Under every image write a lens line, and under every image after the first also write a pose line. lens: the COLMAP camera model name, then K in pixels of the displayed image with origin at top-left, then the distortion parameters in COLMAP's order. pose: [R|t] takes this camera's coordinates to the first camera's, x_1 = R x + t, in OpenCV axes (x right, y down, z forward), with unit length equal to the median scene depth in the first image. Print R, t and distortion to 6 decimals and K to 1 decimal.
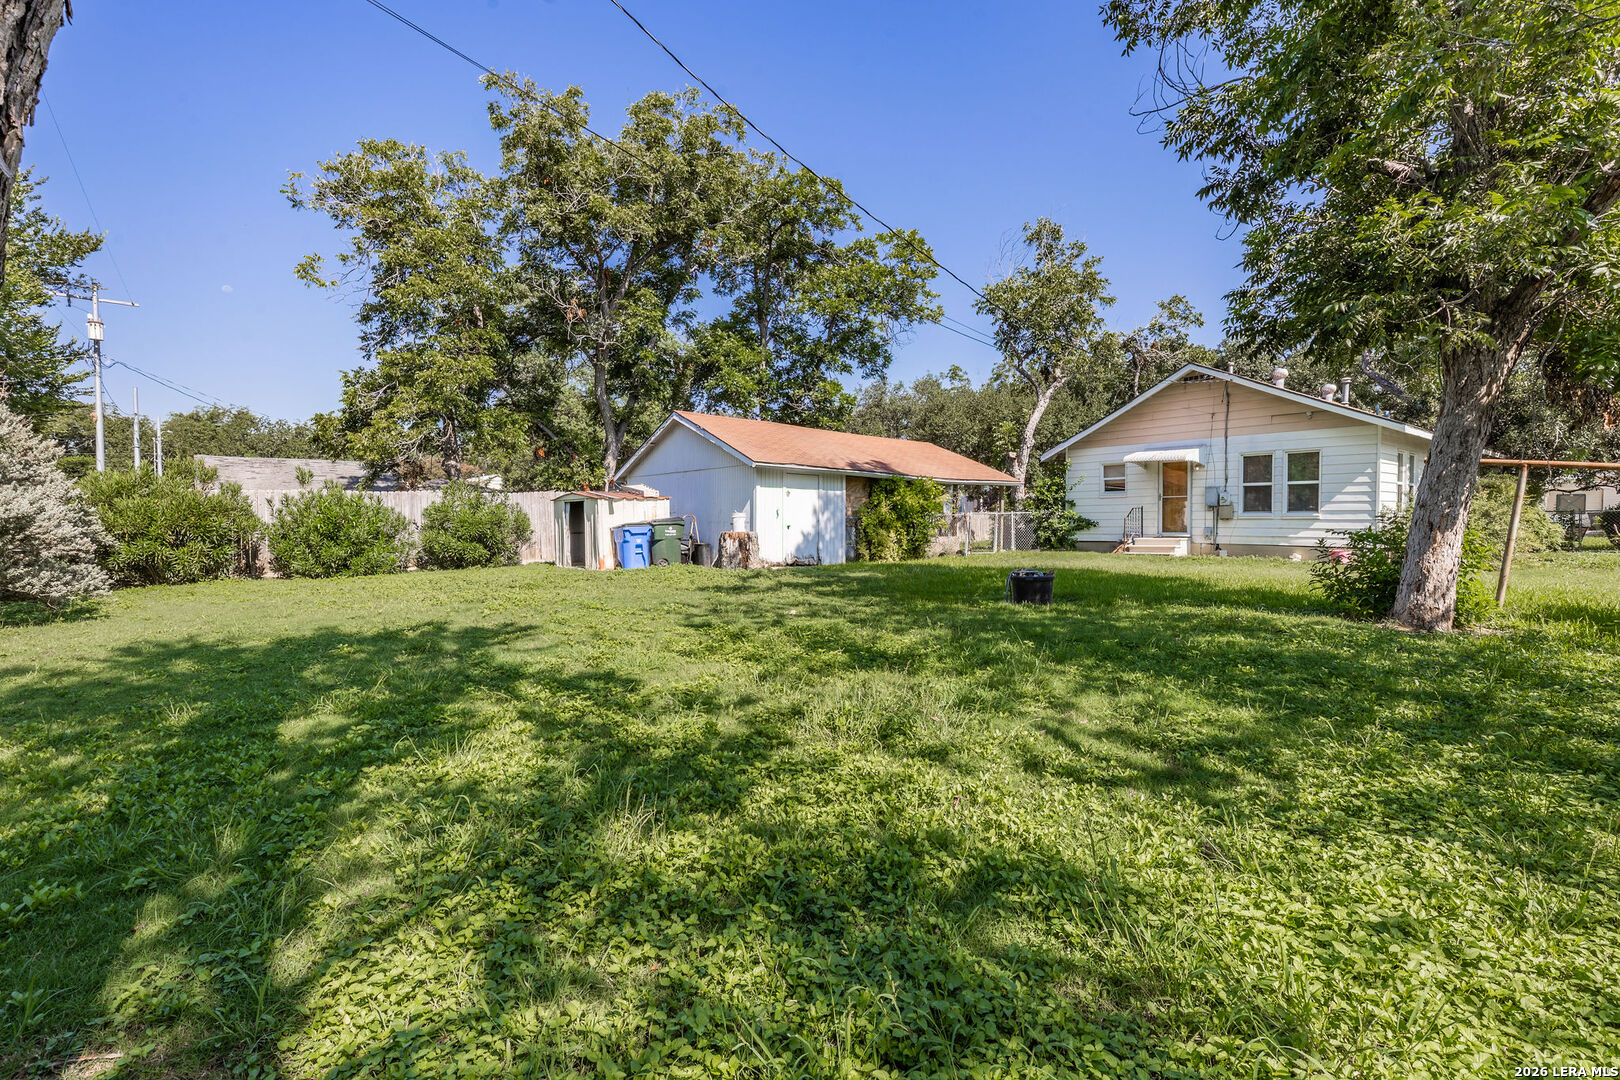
lens RADIAL K [[740.6, 0, 810.0], [0, 740.6, 540.0], [0, 0, 1]] dist [-0.000117, -0.000013]
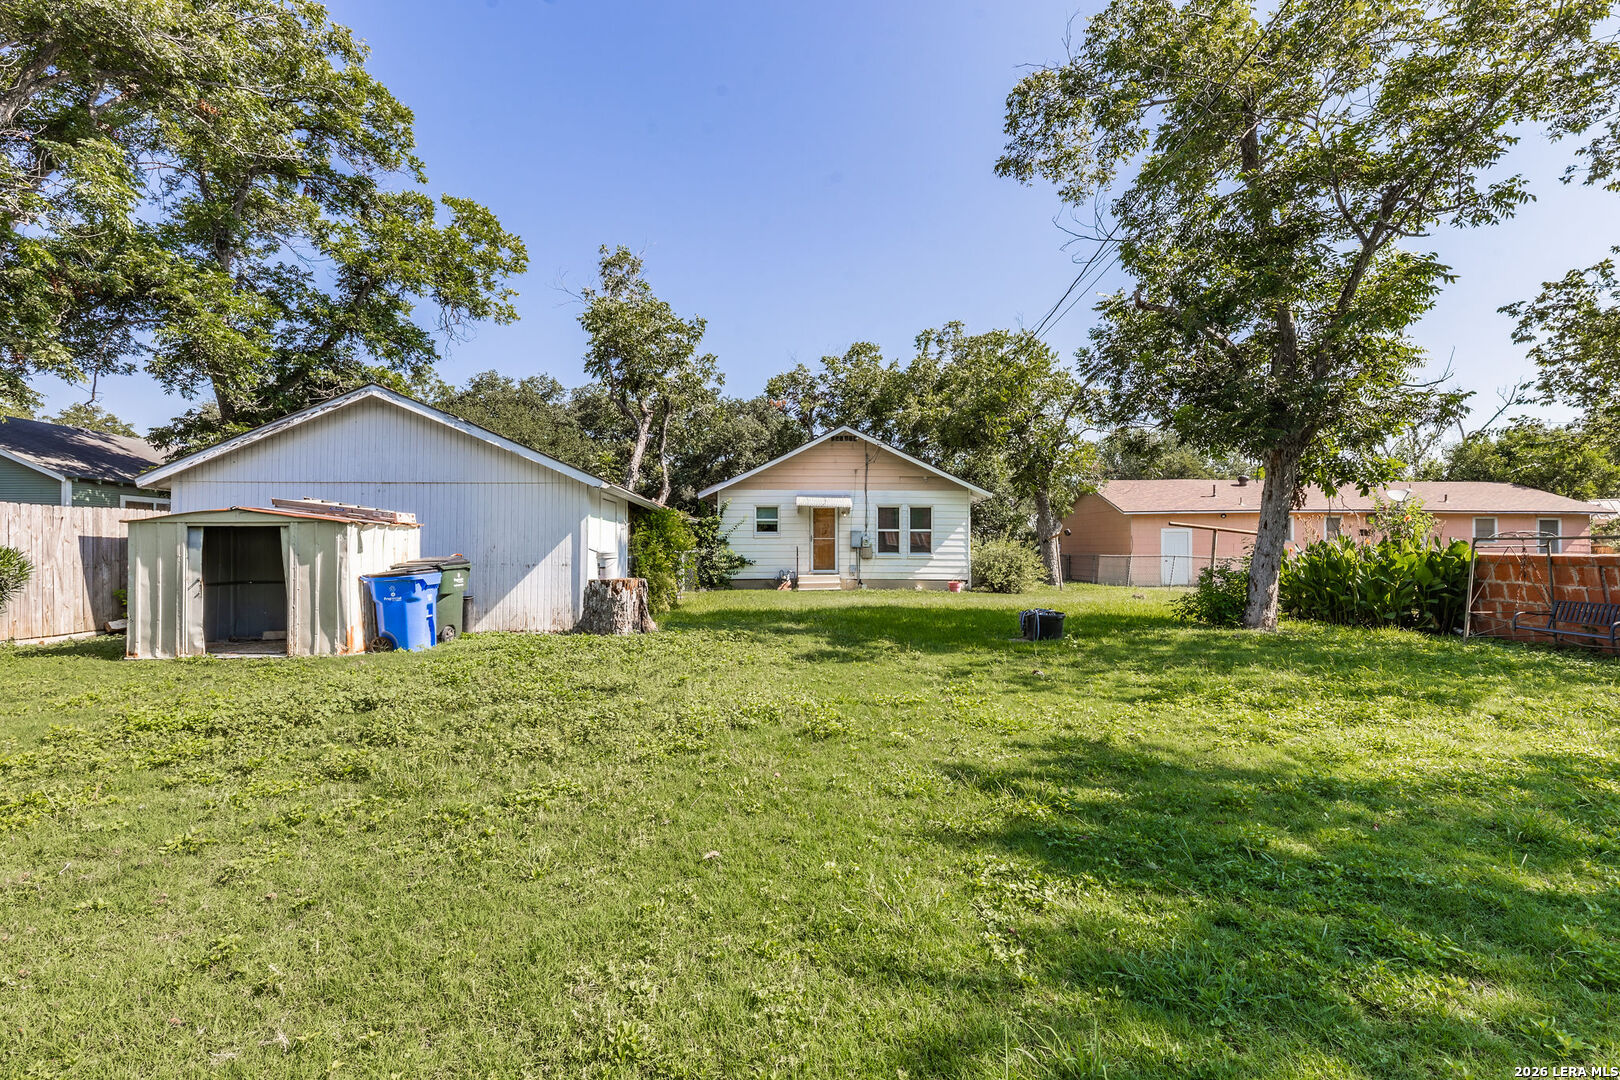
lens RADIAL K [[740.6, 0, 810.0], [0, 740.6, 540.0], [0, 0, 1]] dist [-0.000117, -0.000013]
pose [[0.607301, 0.018571, 0.794255, -0.438904], [0.016788, 0.999204, -0.036200, -0.015963], [-0.794295, 0.035318, 0.606505, 0.336388]]
